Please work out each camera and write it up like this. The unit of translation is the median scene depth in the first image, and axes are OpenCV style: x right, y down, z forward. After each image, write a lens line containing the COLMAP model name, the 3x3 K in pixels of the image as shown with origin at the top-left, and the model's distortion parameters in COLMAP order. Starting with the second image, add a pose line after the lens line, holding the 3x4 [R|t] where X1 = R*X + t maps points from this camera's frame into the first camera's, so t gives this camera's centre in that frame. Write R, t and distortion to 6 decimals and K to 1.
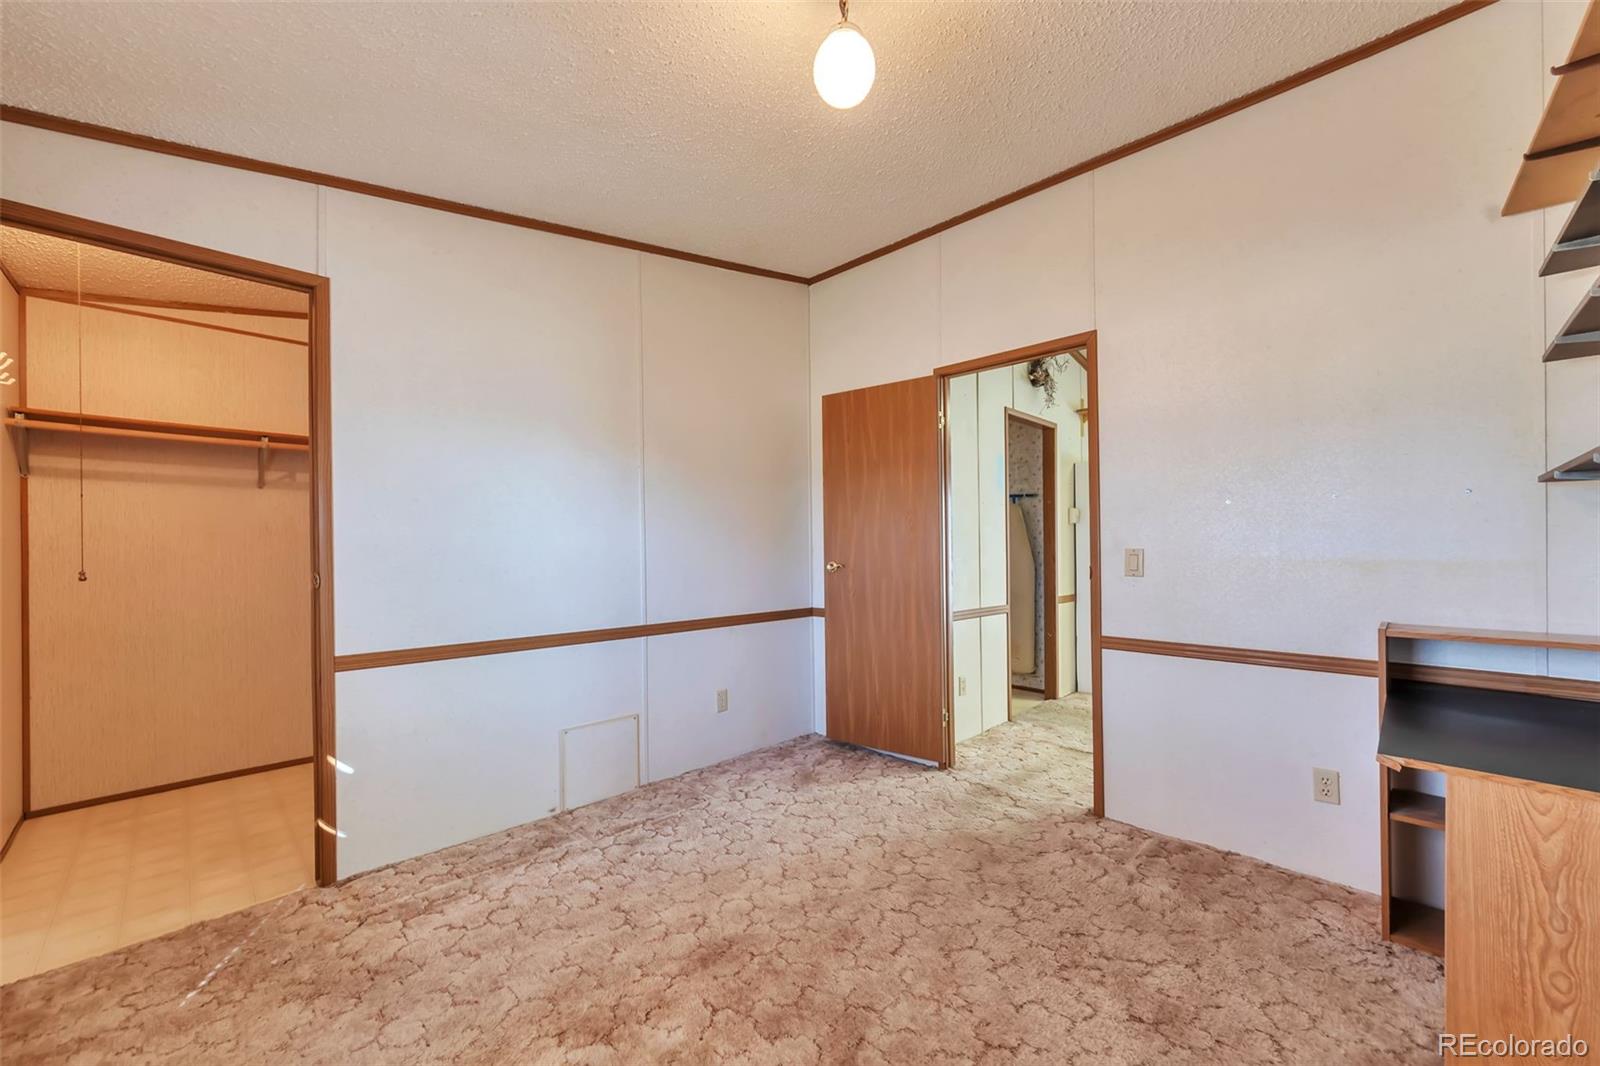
lens RADIAL K [[611.9, 0, 799.8], [0, 611.9, 548.6], [0, 0, 1]] dist [-0.002353, -0.000248]
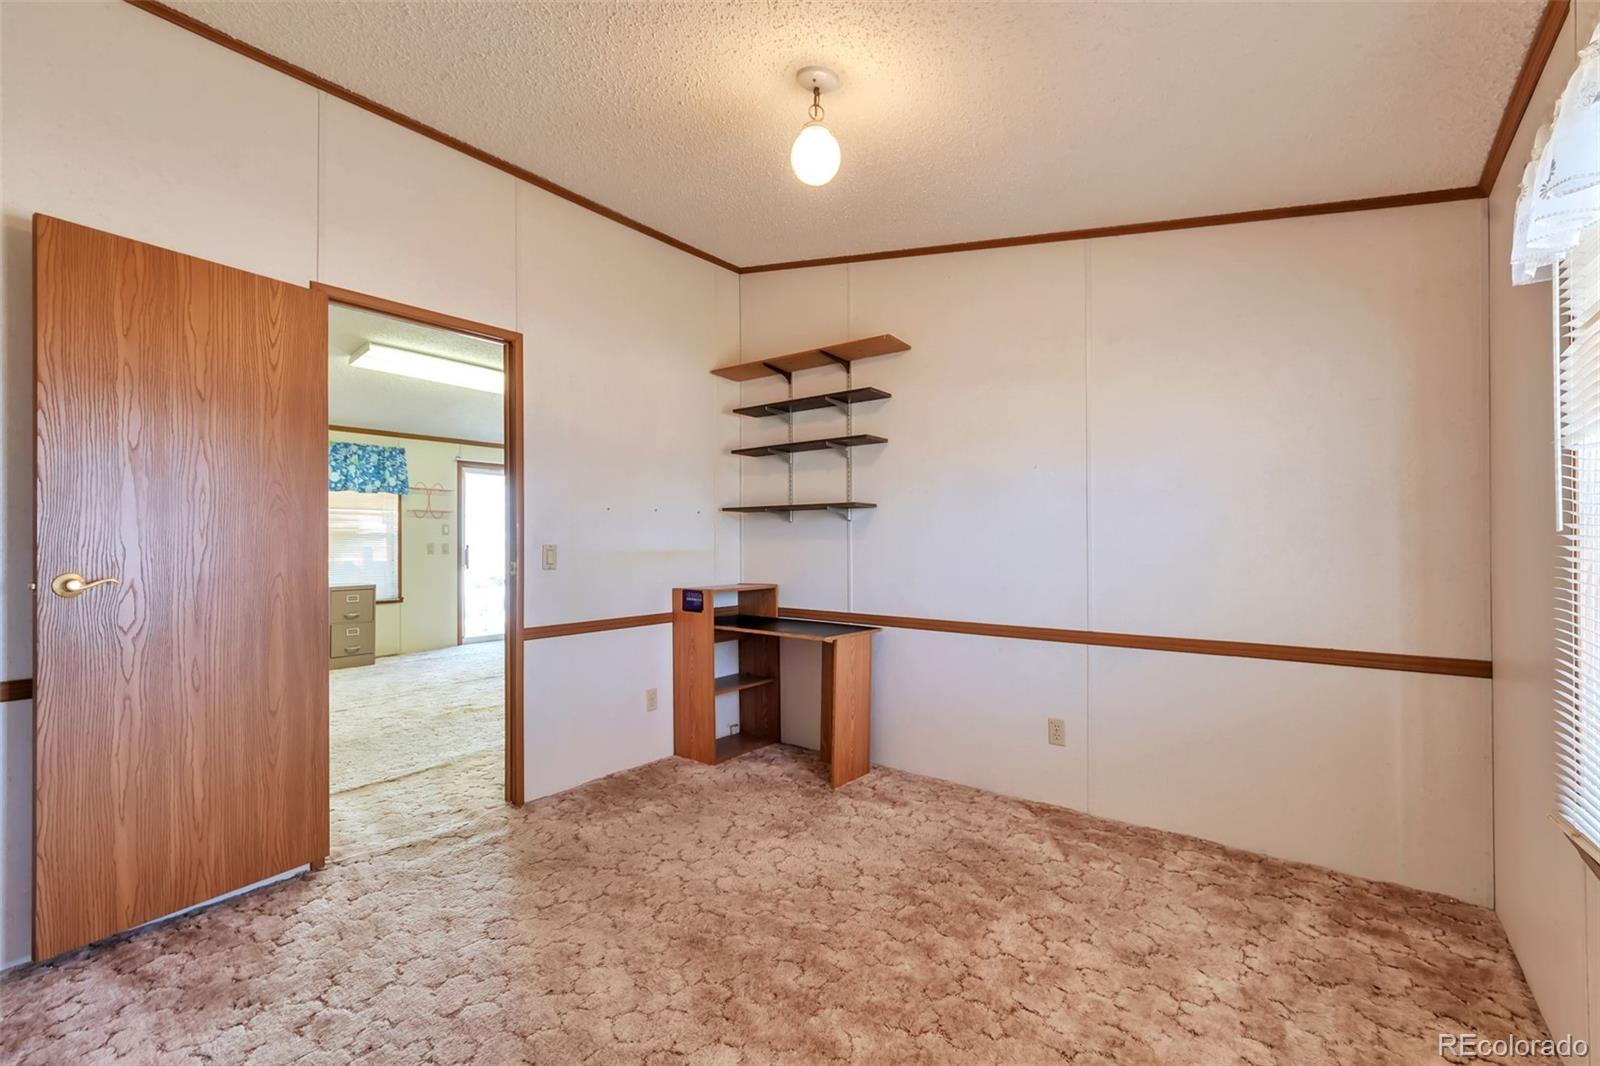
lens RADIAL K [[690.7, 0, 799.8], [0, 690.7, 528.0], [0, 0, 1]] dist [0.005616, 0.000741]
pose [[-0.110848, 0.022001, 0.993594, -0.736697], [0.001932, 0.999758, -0.021922, -0.001461], [-0.993835, -0.000510, -0.110864, 0.670426]]
